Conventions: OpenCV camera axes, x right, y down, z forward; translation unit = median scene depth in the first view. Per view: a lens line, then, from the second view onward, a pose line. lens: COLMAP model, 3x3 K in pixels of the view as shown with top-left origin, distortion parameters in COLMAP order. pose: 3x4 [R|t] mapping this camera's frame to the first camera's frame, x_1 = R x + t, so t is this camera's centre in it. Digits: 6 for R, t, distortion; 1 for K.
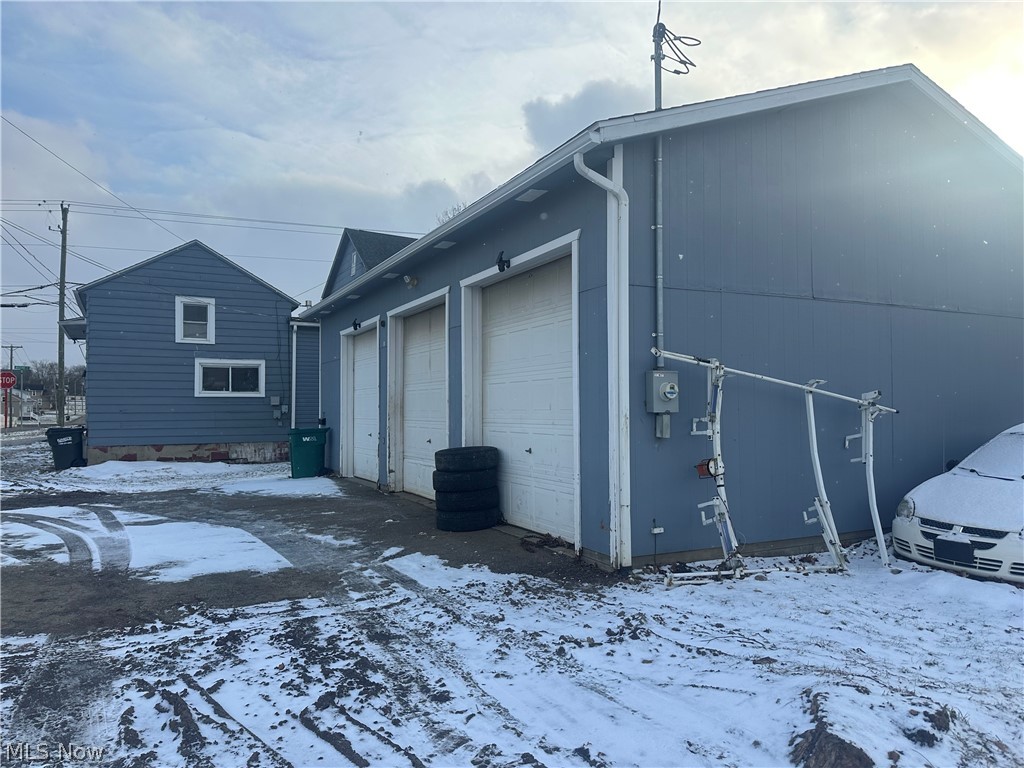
lens RADIAL K [[715.9, 0, 508.3], [0, 715.9, 376.6], [0, 0, 1]] dist [0.064927, -0.089430]
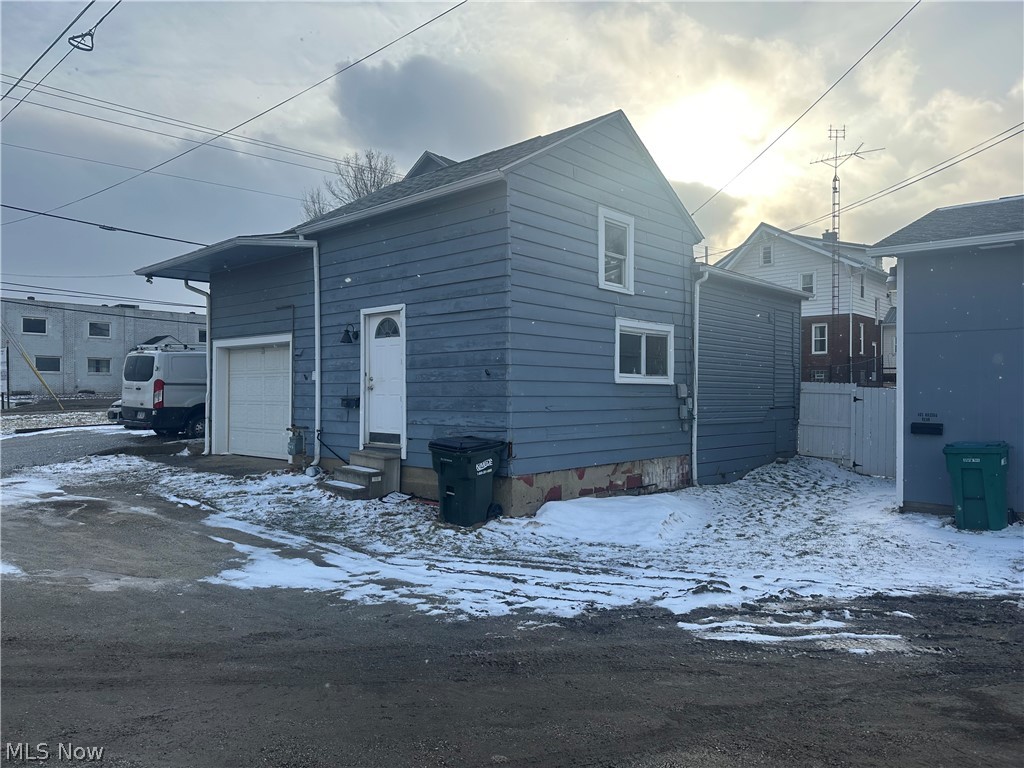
lens RADIAL K [[712.9, 0, 512.0], [0, 712.9, 384.0], [0, 0, 1]] dist [0.077620, -0.084166]
pose [[0.930348, 0.011571, 0.366496, -0.714074], [-0.021528, 0.999502, 0.023093, 0.016864], [-0.366046, -0.029375, 0.930133, 0.486795]]
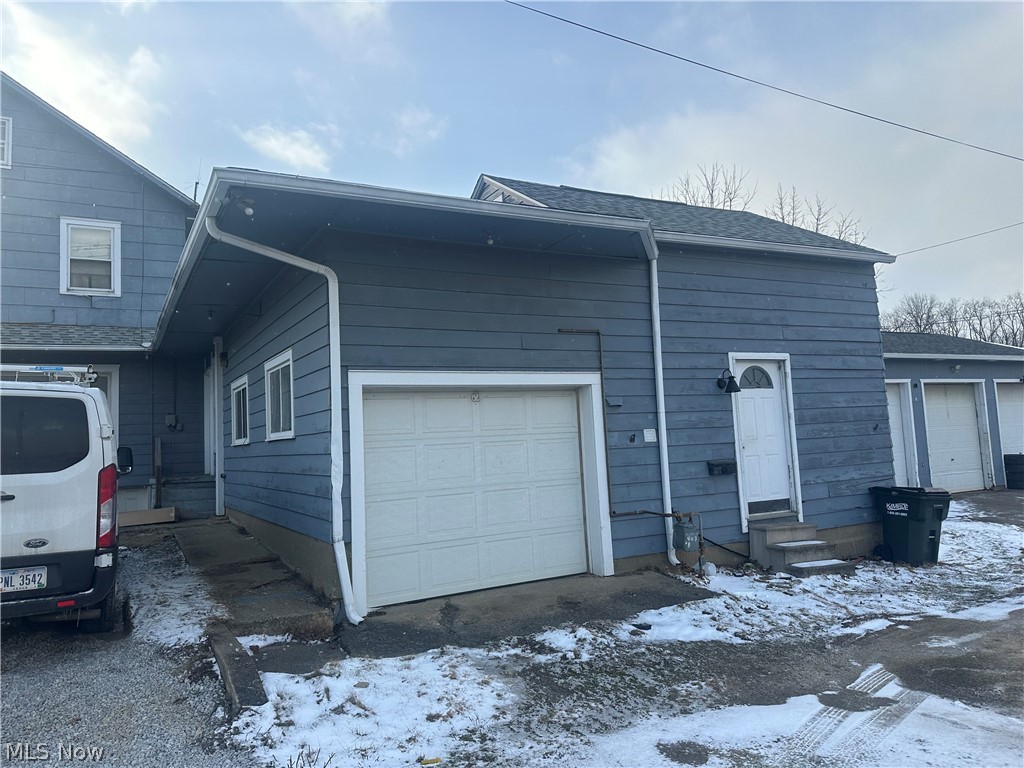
lens RADIAL K [[715.9, 0, 508.3], [0, 715.9, 376.6], [0, 0, 1]] dist [0.064927, -0.089430]
pose [[-0.028534, 0.095436, 0.995027, -1.087994], [0.005957, 0.995430, -0.095304, 0.033229], [-0.999575, 0.003208, -0.028972, 1.239091]]
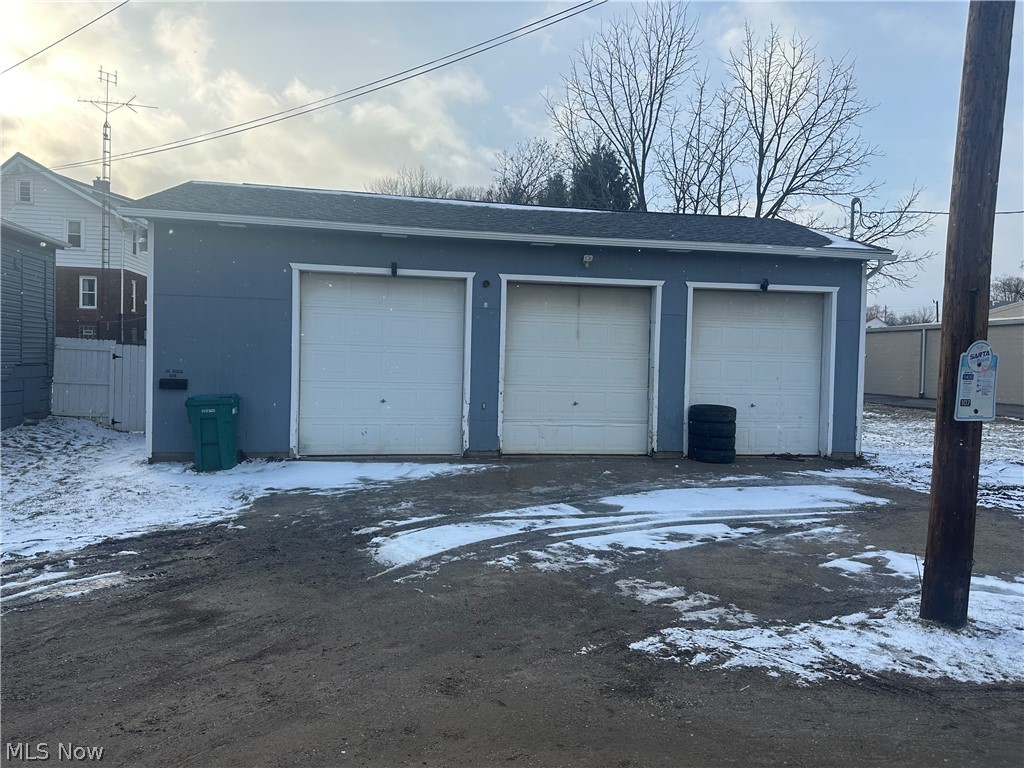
lens RADIAL K [[719.9, 0, 512.0], [0, 719.9, 384.0], [0, 0, 1]] dist [0.002714, -0.001806]
pose [[0.262328, -0.020341, 0.964764, -0.718333], [-0.062834, 0.997296, 0.038112, 0.016495], [-0.962931, -0.070618, 0.260341, 0.460354]]
